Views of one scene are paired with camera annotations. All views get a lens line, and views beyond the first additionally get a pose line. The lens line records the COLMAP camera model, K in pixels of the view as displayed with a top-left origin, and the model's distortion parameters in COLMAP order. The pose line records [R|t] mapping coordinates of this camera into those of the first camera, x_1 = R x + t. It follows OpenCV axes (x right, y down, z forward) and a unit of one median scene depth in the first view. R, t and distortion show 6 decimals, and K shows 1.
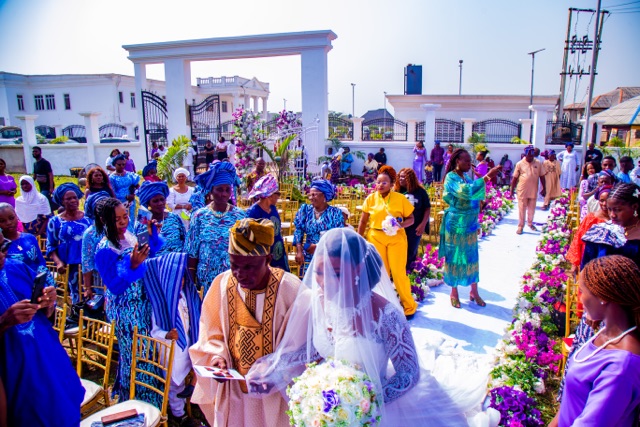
lens RADIAL K [[445.0, 0, 320.0], [0, 445.0, 213.5], [0, 0, 1]] dist [-0.150841, 0.094500]
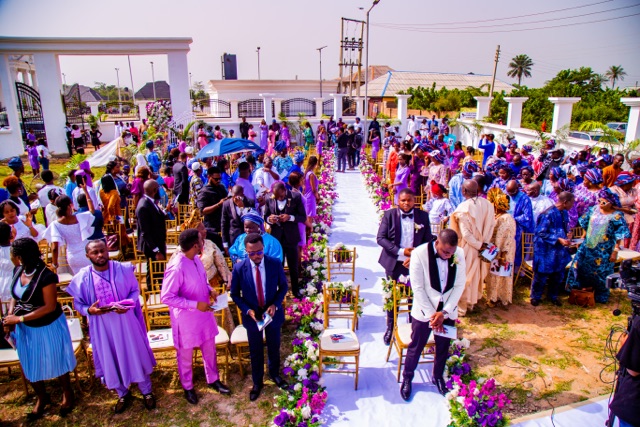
lens RADIAL K [[445.0, 0, 320.0], [0, 445.0, 213.5], [0, 0, 1]] dist [-0.150841, 0.094500]
pose [[0.876077, -0.125313, 0.465603, -0.216507], [0.093652, 0.991471, 0.090630, 0.018040], [-0.472989, -0.035794, 0.880341, -0.250114]]
